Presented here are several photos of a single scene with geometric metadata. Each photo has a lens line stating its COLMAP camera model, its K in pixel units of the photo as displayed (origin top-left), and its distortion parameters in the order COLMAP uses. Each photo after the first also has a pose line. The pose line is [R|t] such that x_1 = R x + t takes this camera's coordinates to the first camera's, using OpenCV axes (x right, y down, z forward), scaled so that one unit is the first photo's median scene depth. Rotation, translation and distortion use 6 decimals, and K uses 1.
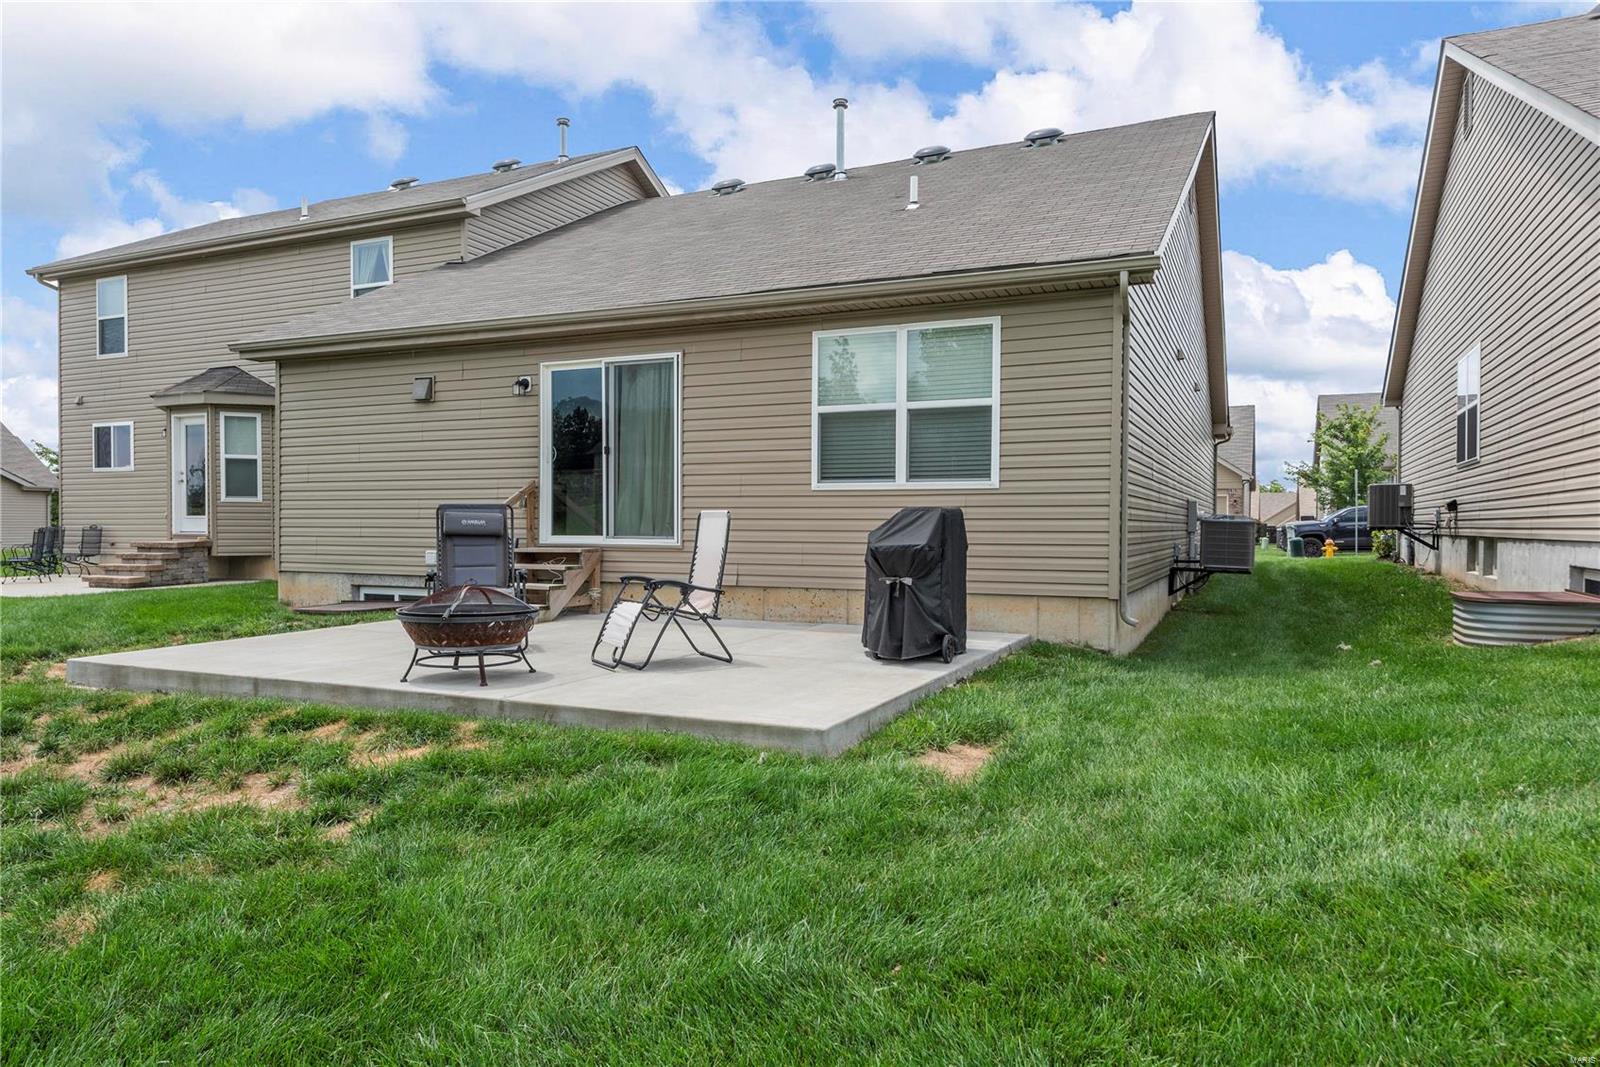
lens RADIAL K [[1064.1, 0, 786.6], [0, 1064.1, 535.2], [0, 0, 1]] dist [0.020687, -0.001570]
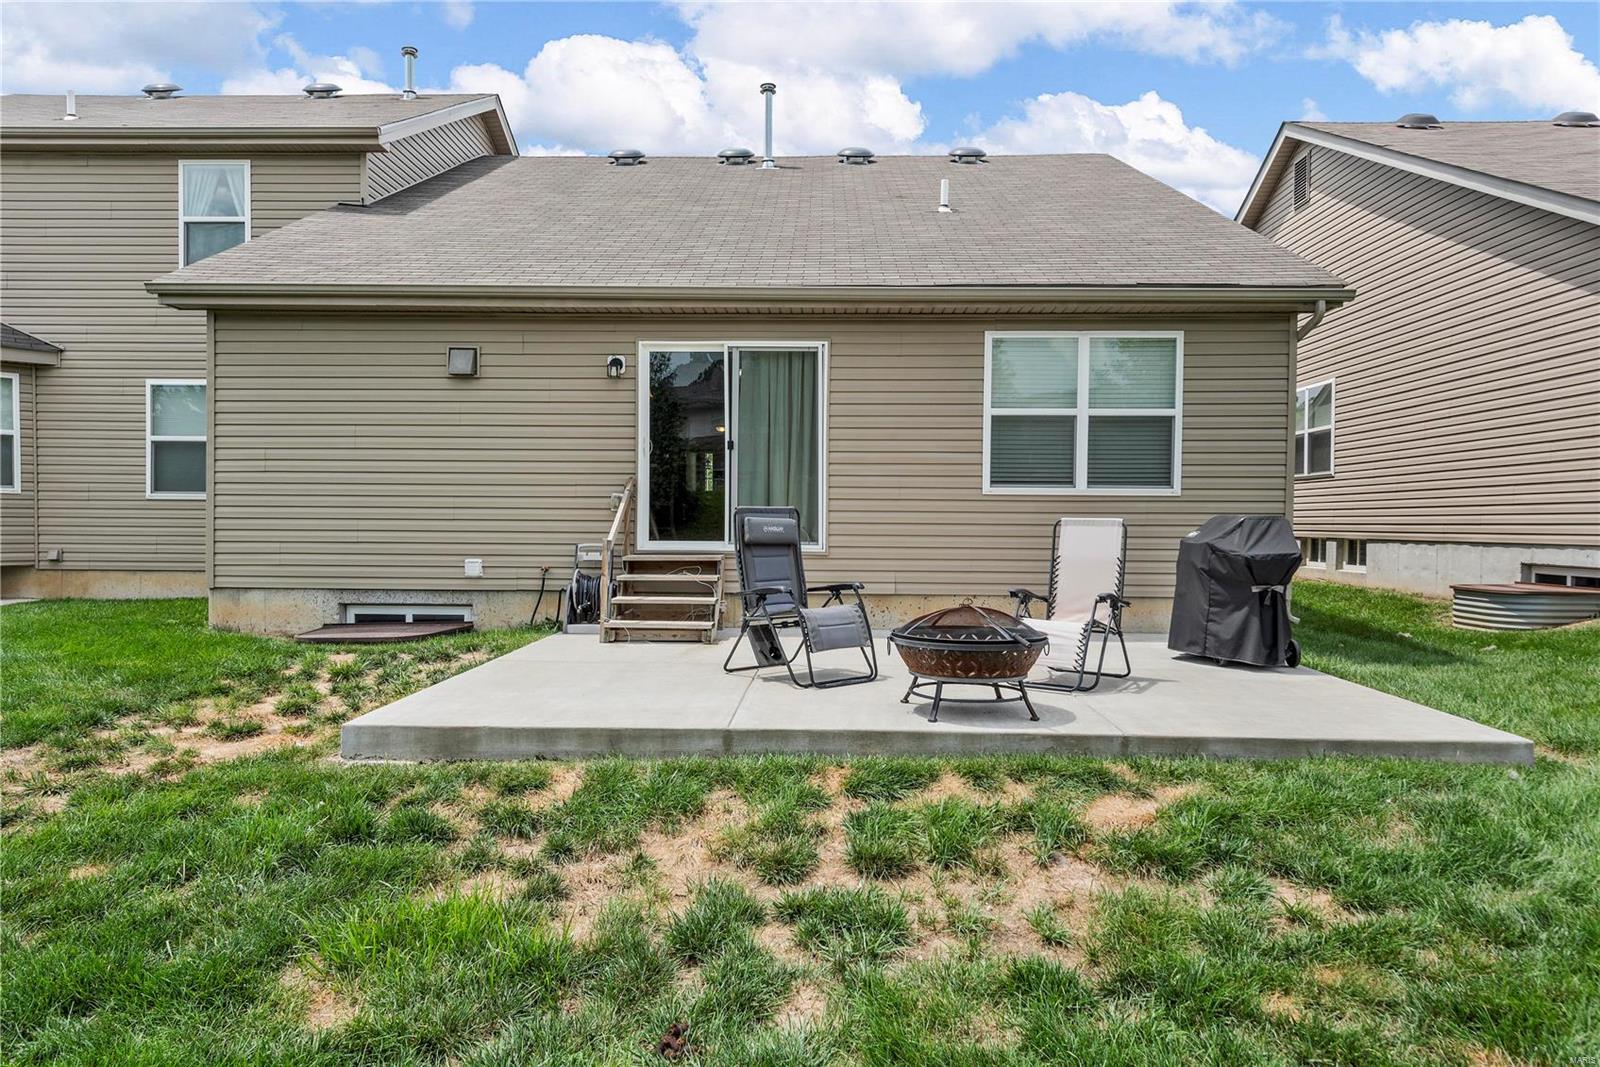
lens RADIAL K [[1064.1, 0, 802.1], [0, 1064.1, 533.8], [0, 0, 1]] dist [0.020687, -0.001570]
pose [[0.914934, -0.001135, 0.403601, -0.491026], [0.000130, 0.999997, 0.002517, -0.008396], [-0.403603, -0.002250, 0.914932, 0.168008]]
